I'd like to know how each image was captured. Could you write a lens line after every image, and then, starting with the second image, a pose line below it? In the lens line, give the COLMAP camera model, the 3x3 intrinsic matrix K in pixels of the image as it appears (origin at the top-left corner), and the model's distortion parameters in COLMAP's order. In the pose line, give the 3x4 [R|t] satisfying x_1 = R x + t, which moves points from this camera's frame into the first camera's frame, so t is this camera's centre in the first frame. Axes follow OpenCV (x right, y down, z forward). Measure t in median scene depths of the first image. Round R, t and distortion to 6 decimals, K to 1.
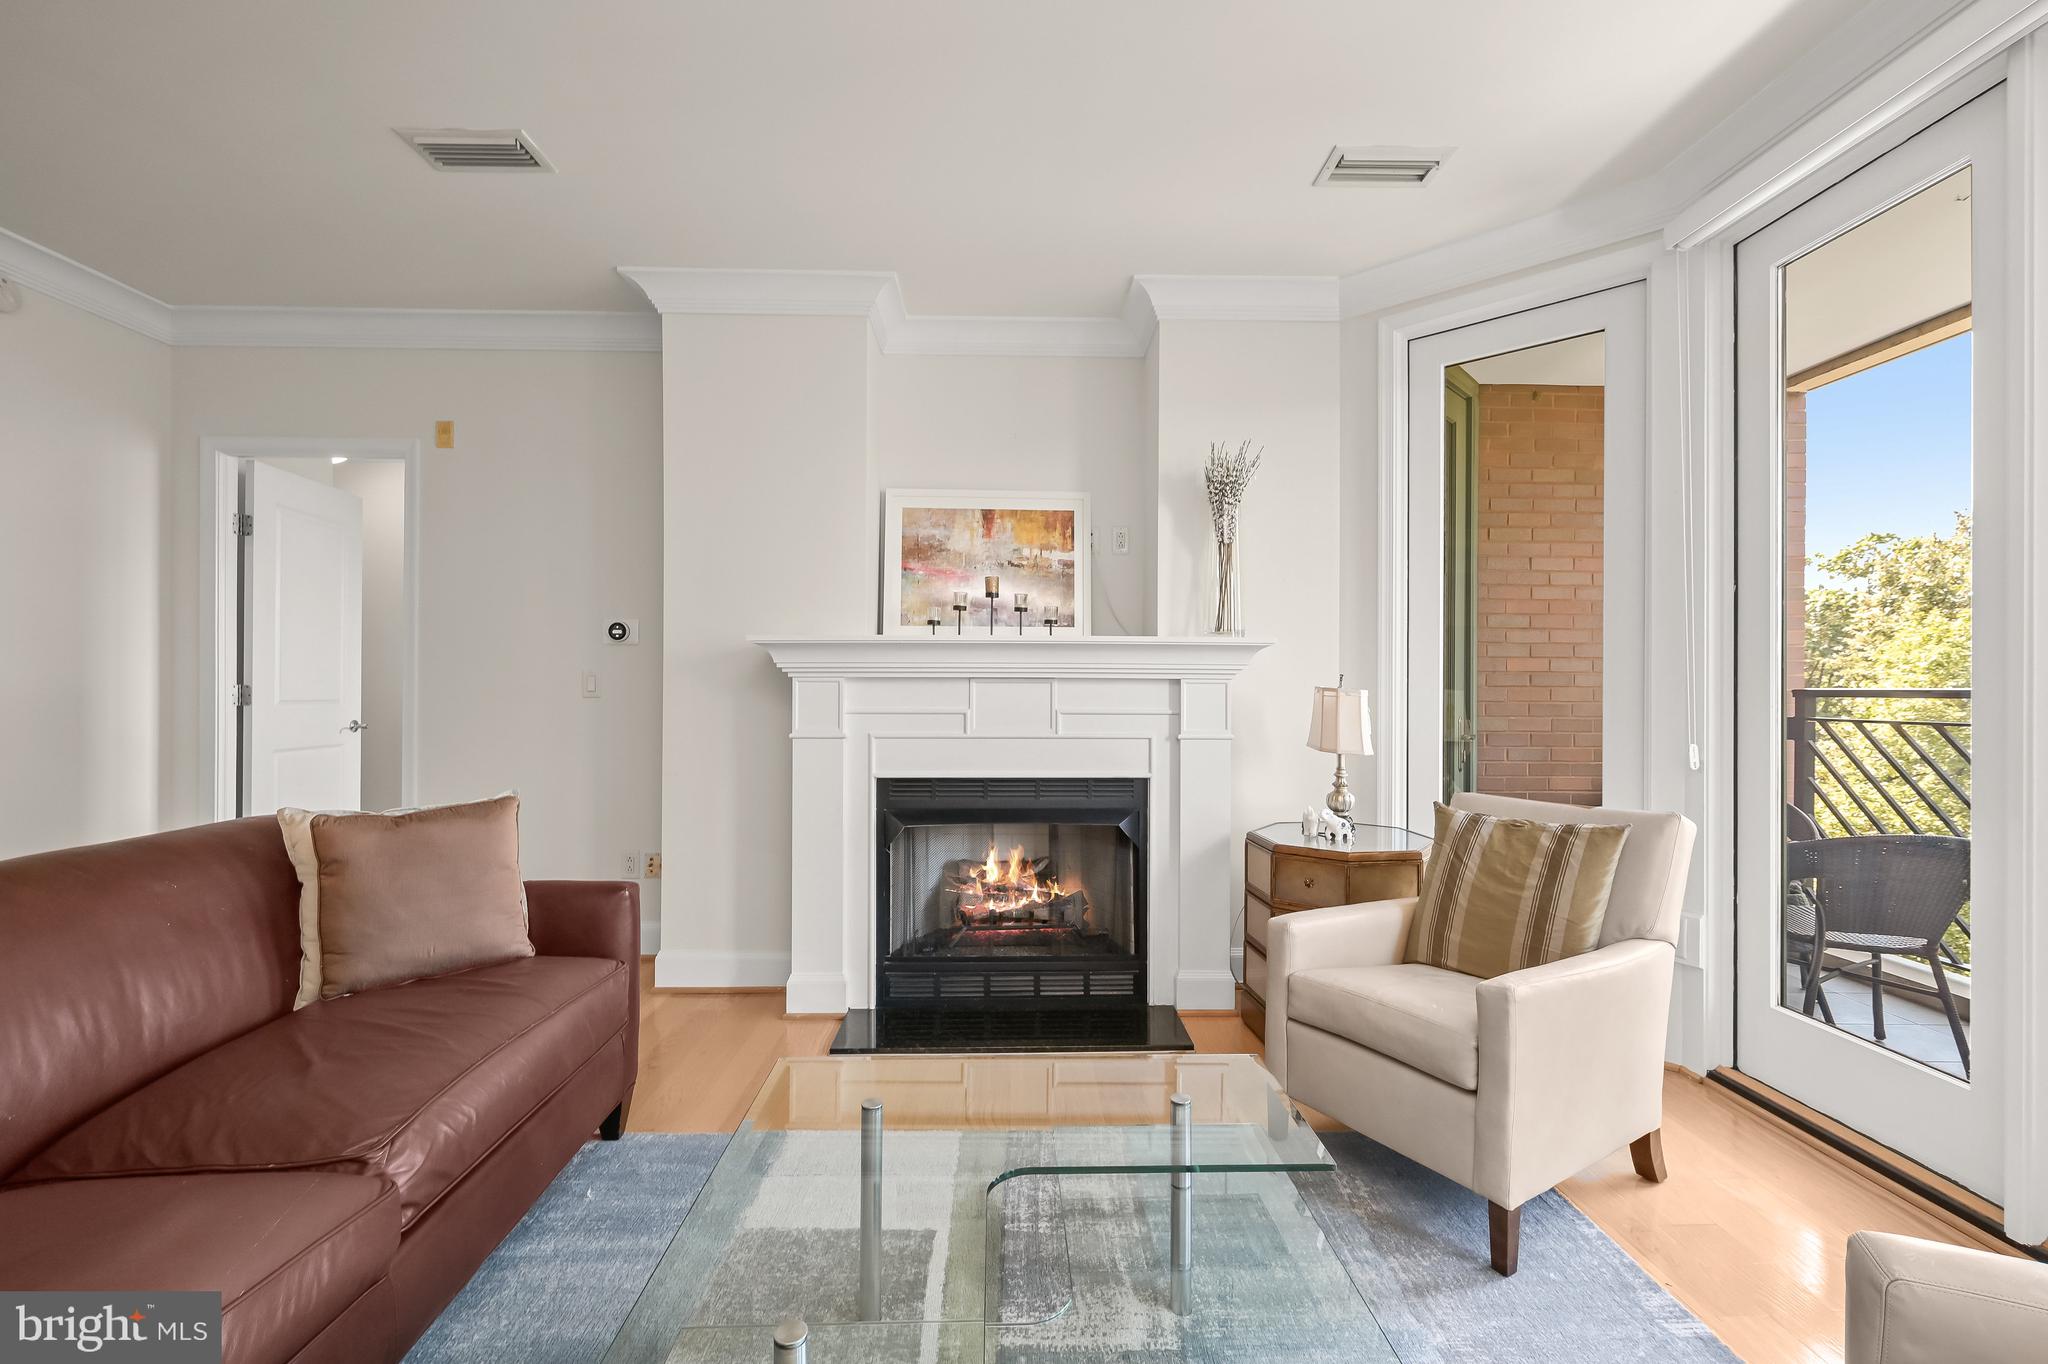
lens RADIAL K [[868.9, 0, 1011.6], [0, 868.9, 678.9], [0, 0, 1]] dist [0.004199, 0.000563]
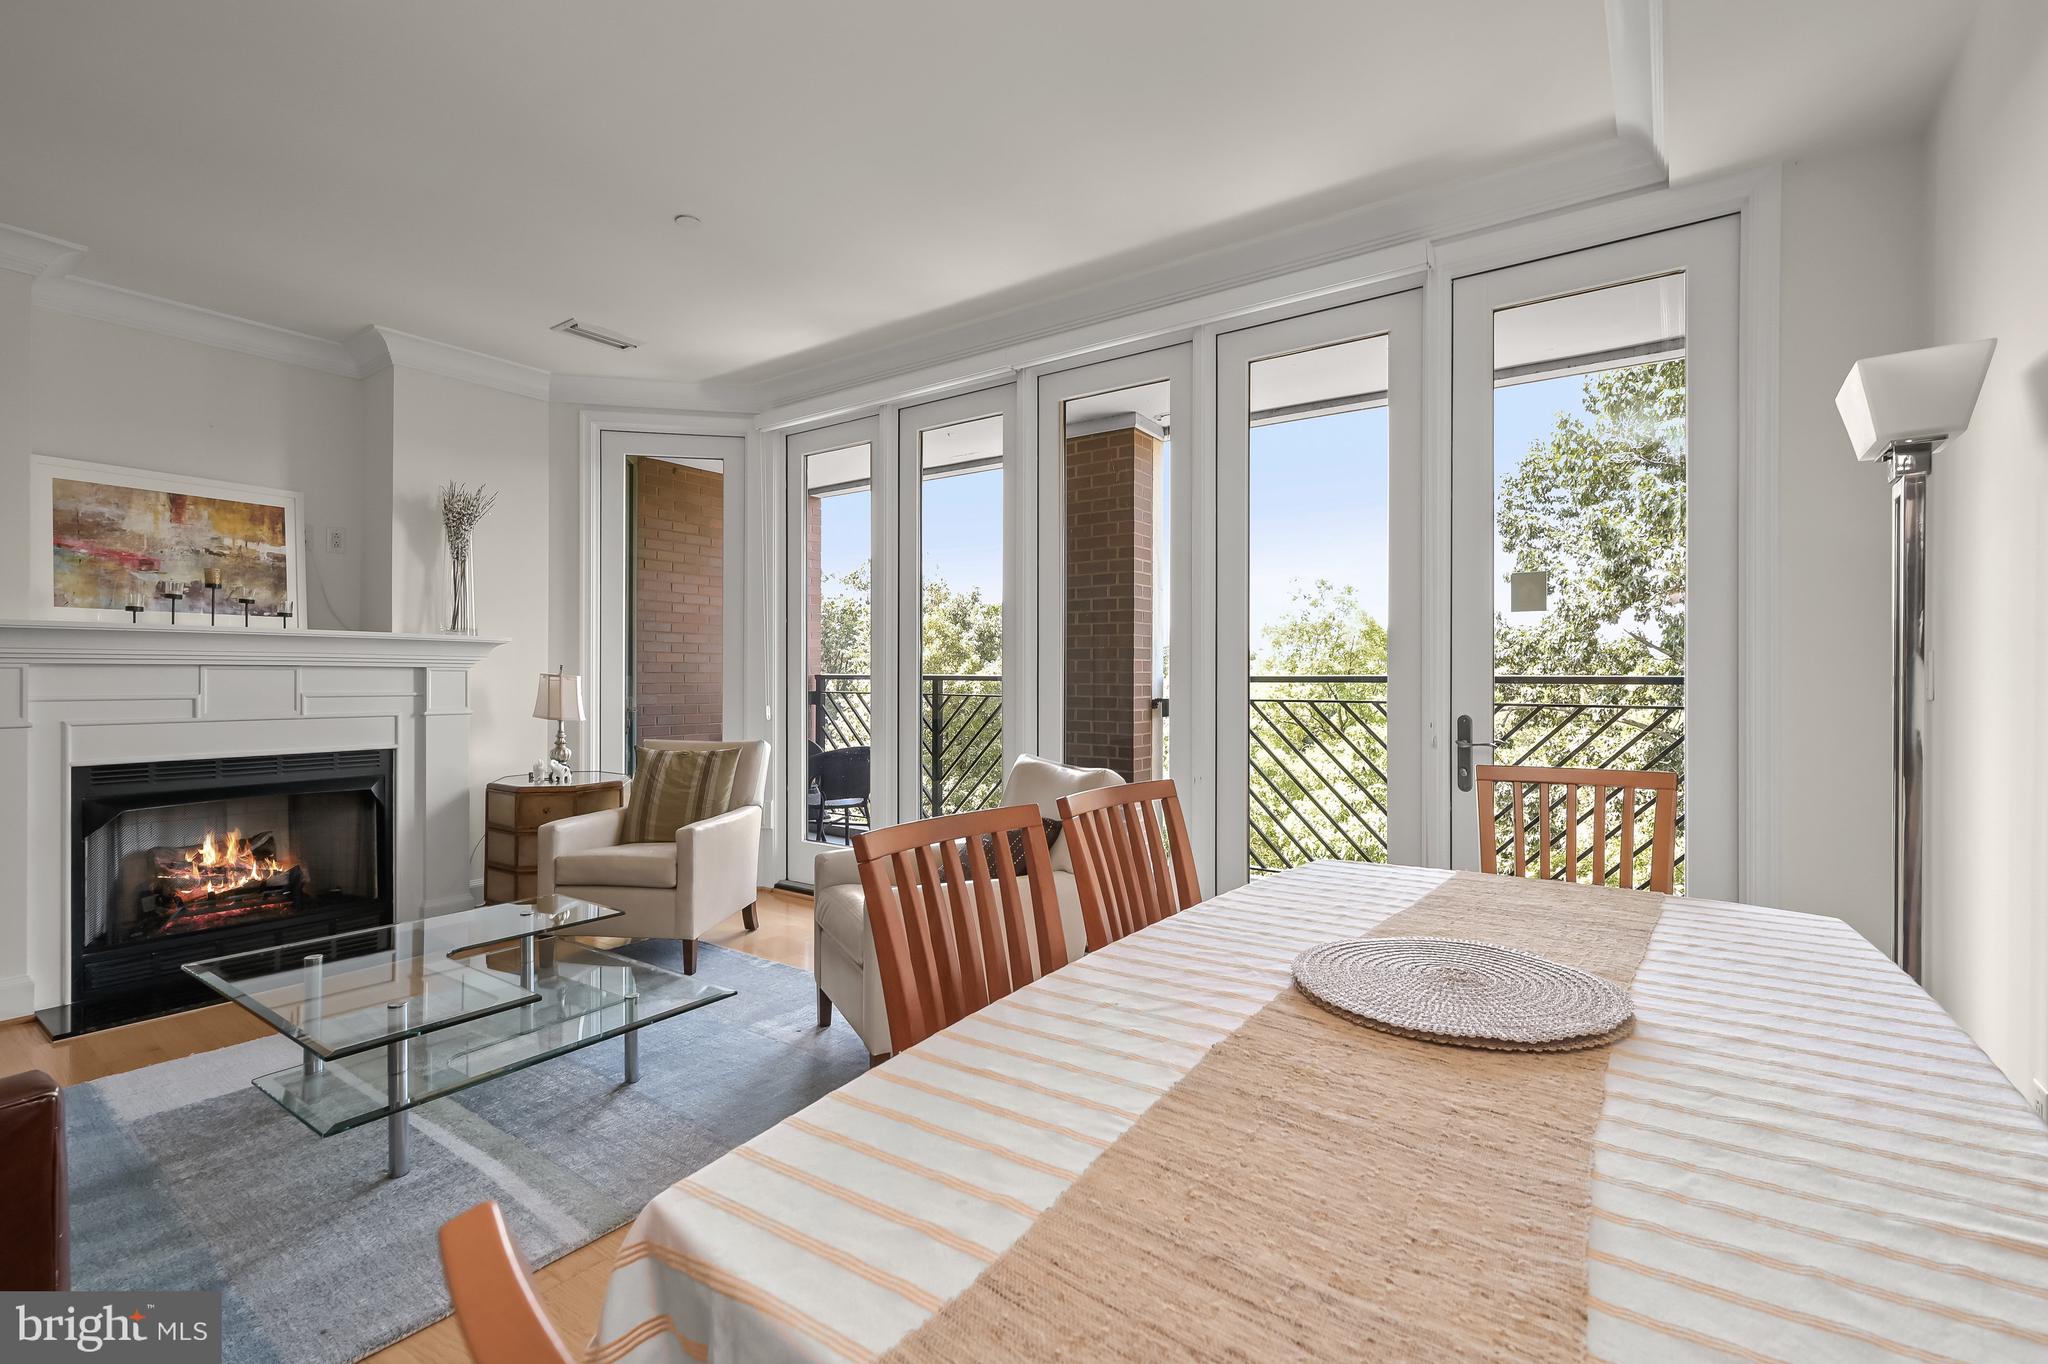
lens RADIAL K [[903.9, 0, 1036.4], [0, 903.9, 693.8], [0, 0, 1]] dist [0.004035, -0.000629]
pose [[0.572616, -0.022495, 0.819515, -0.348128], [0.001566, 0.999652, 0.026345, 0.005770], [-0.819822, -0.013802, 0.572452, -0.425389]]
